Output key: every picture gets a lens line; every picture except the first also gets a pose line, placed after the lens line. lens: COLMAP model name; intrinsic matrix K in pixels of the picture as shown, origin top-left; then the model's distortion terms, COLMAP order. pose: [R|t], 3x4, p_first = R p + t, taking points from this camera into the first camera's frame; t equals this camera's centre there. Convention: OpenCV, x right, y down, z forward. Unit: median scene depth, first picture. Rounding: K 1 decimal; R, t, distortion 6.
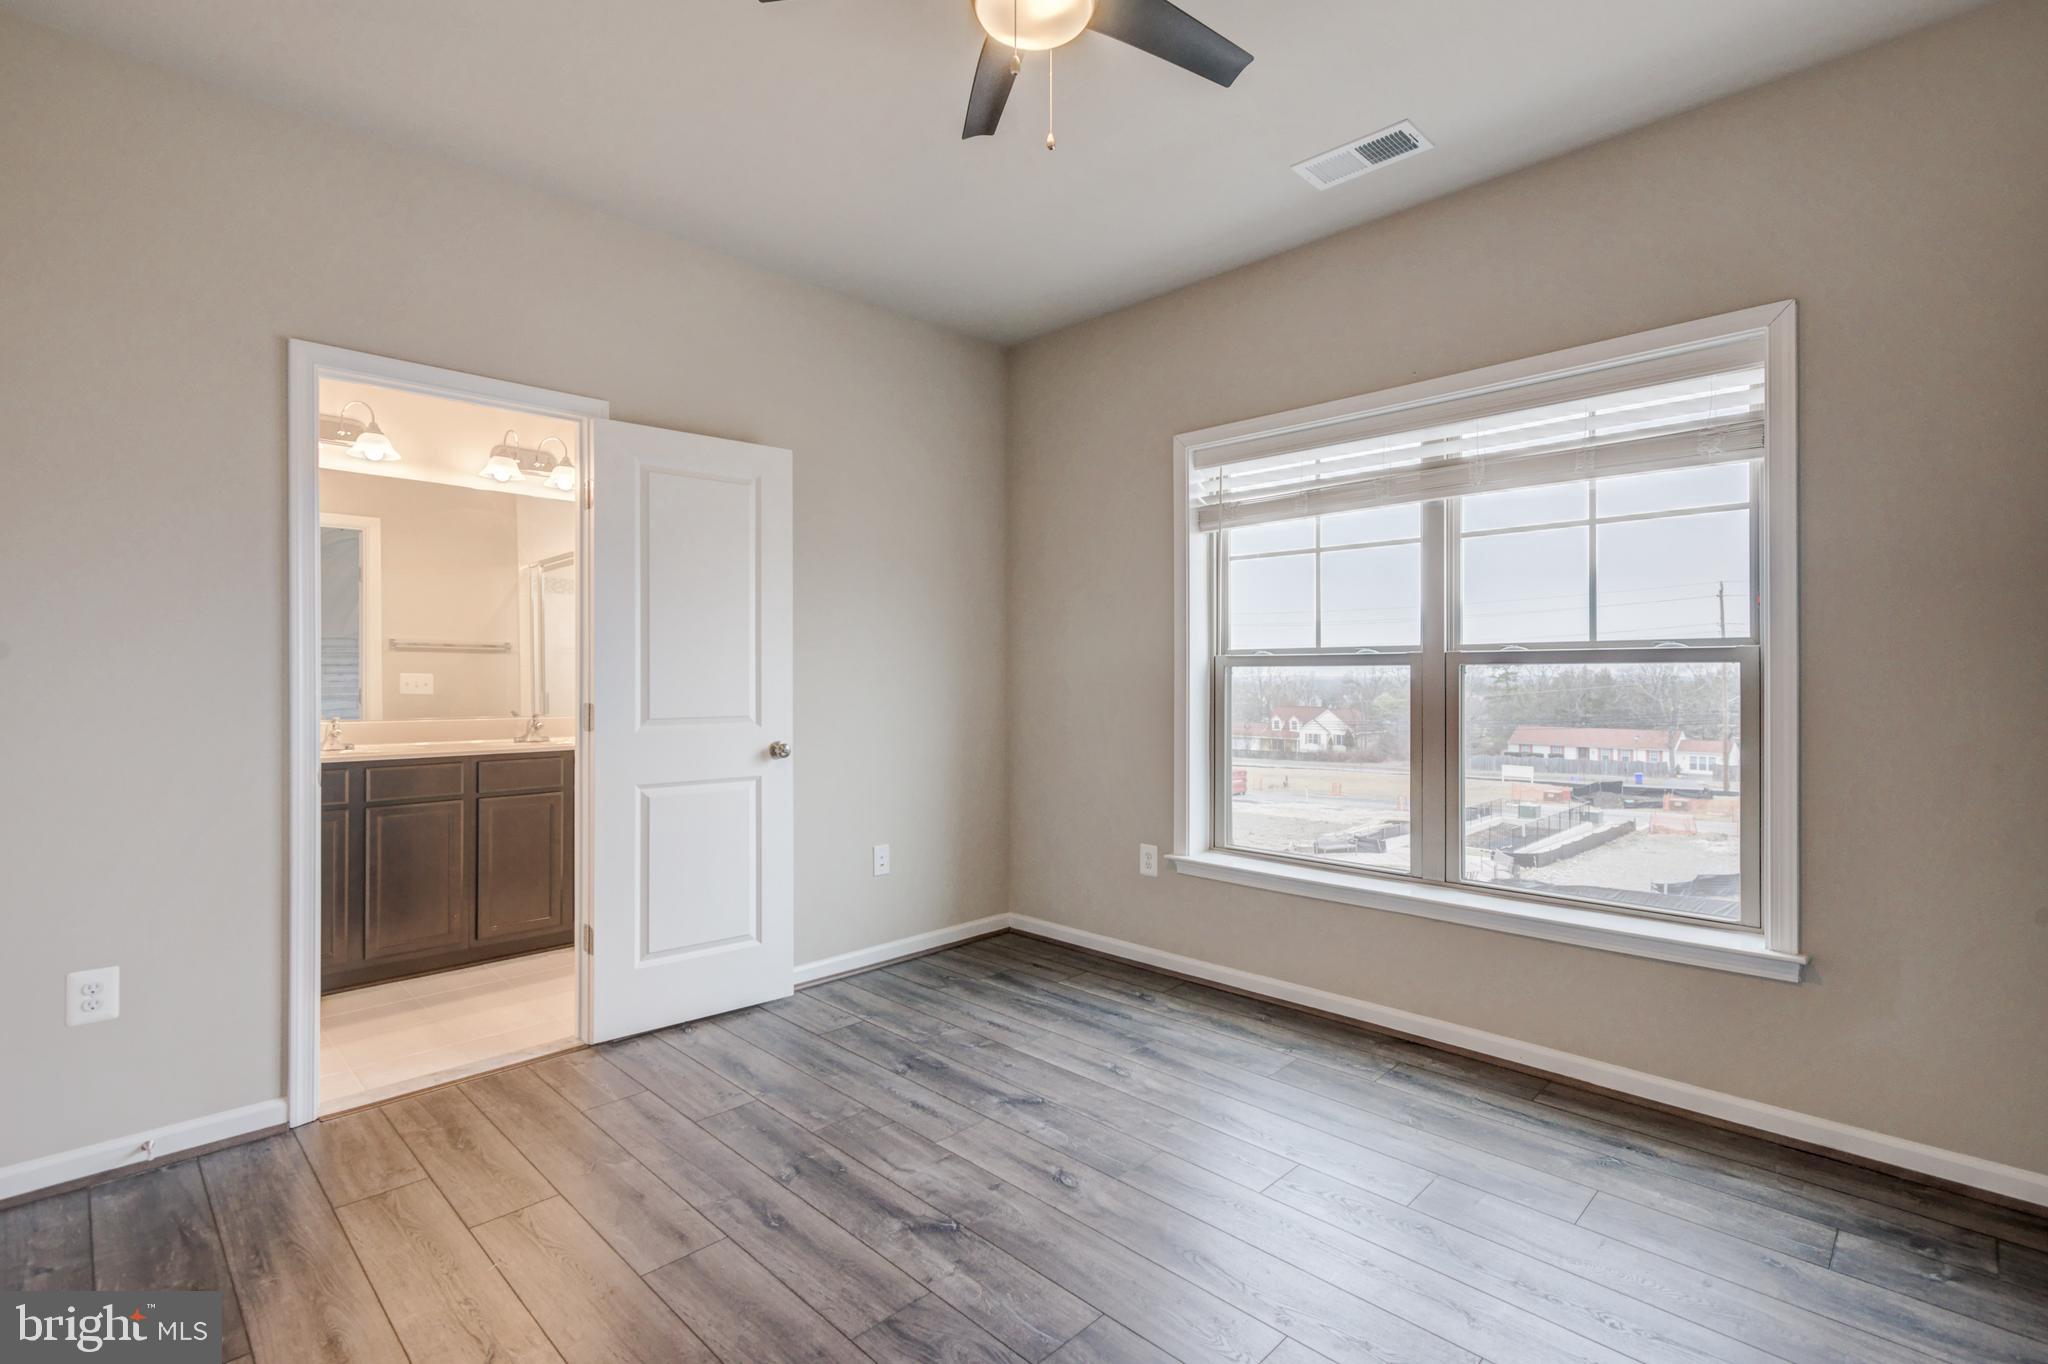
lens RADIAL K [[916.7, 0, 1024.0], [0, 916.7, 682.0], [0, 0, 1]] dist [-0.000742, -0.000208]
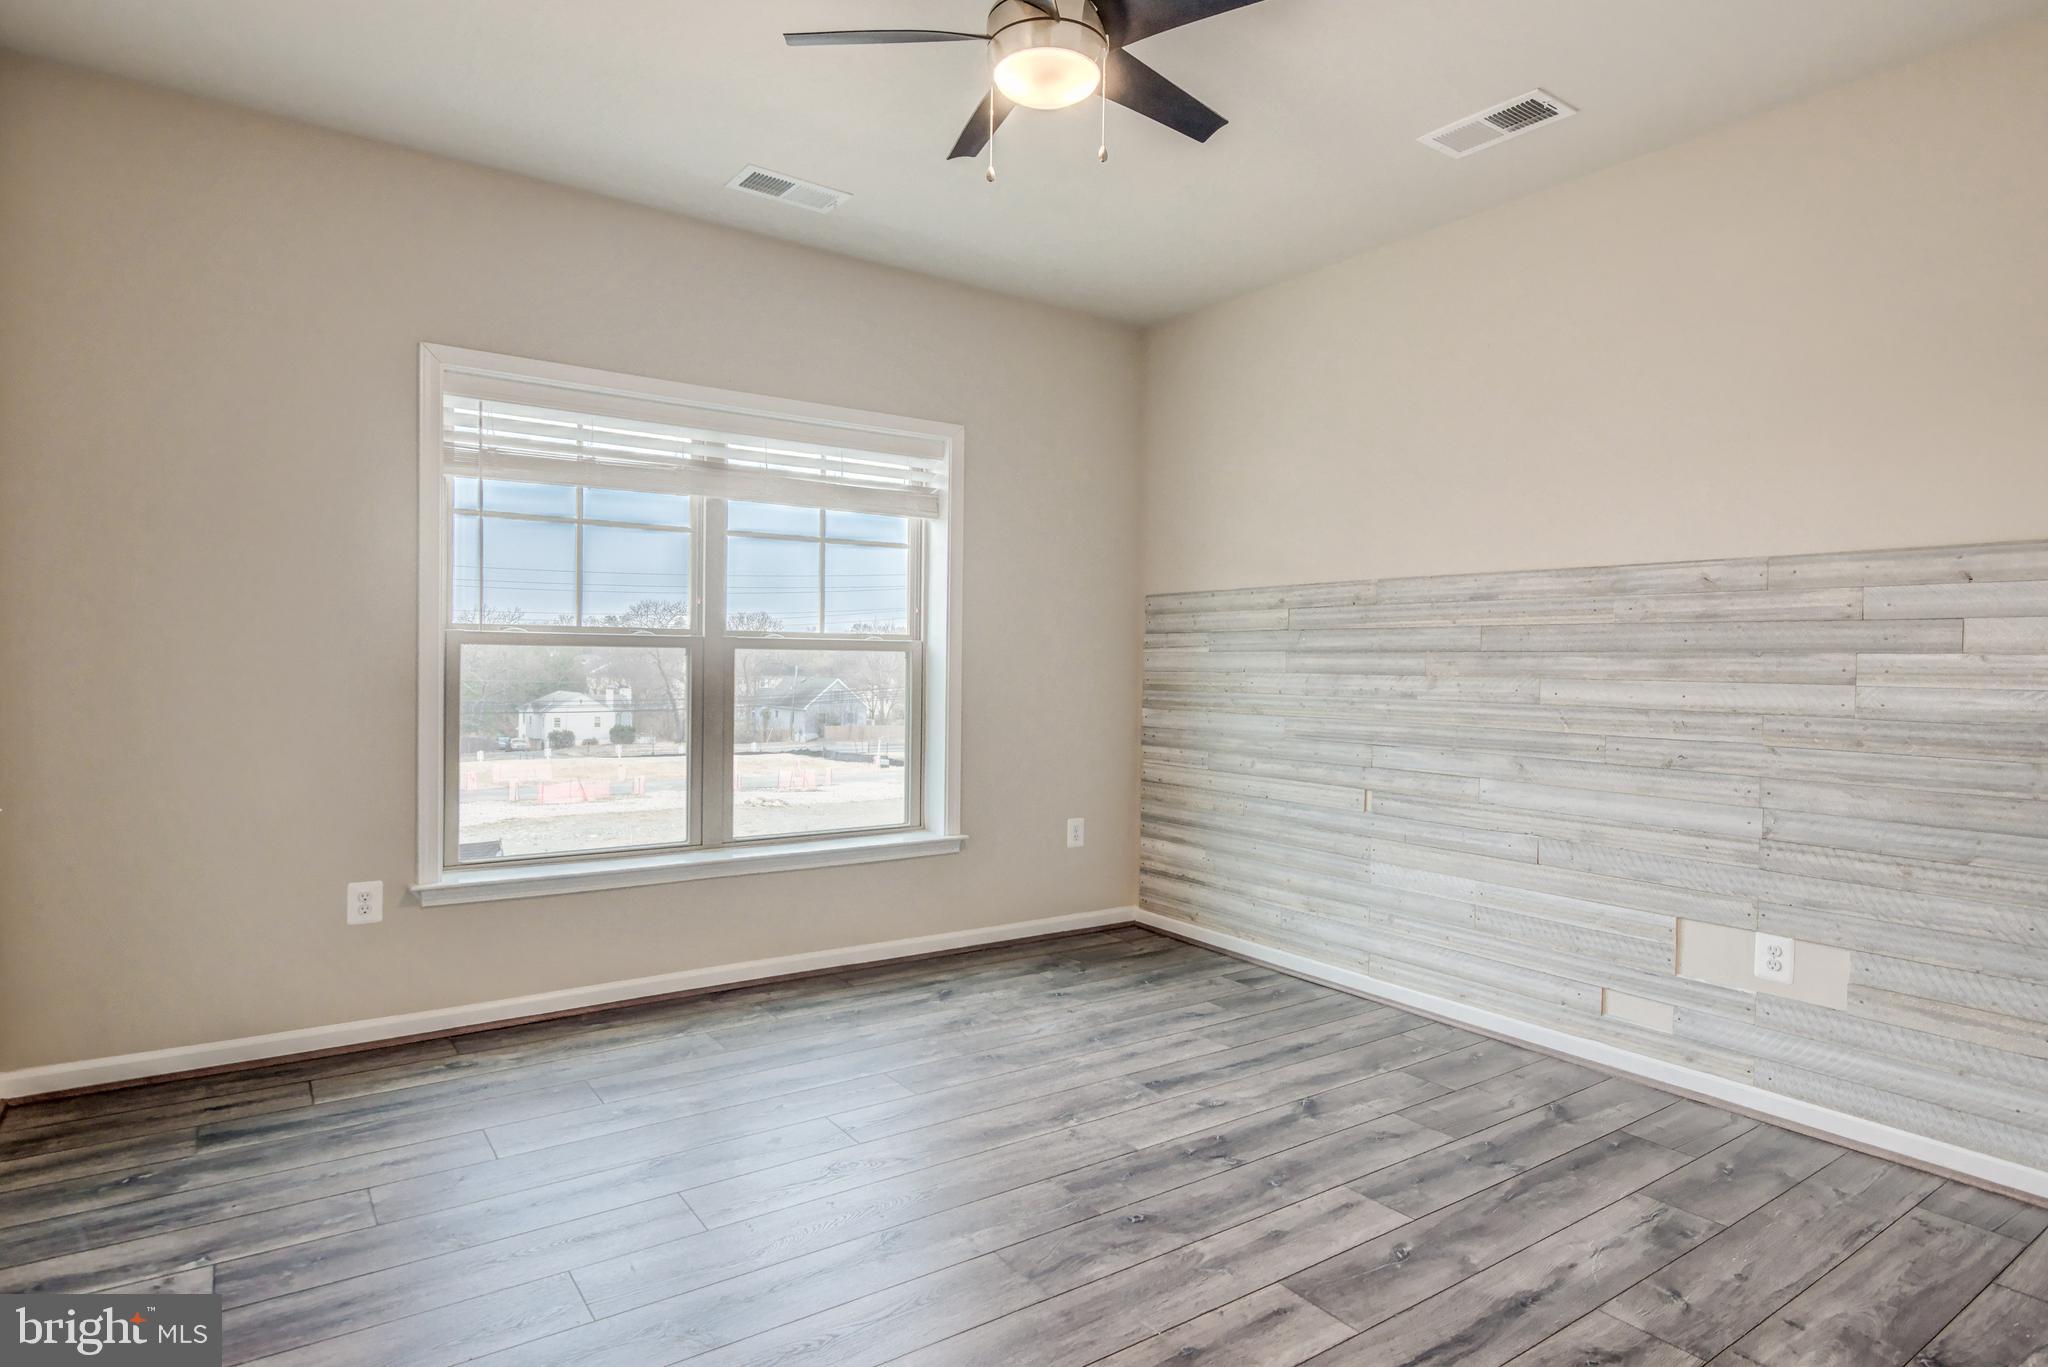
lens RADIAL K [[956.6, 0, 1024.0], [0, 956.6, 683.5], [0, 0, 1]] dist [-0.003889, -0.000339]
pose [[0.245504, -0.015366, 0.969274, -0.590741], [-0.007032, 0.999820, 0.017631, 0.000297], [-0.969370, -0.011144, 0.245352, 0.368693]]
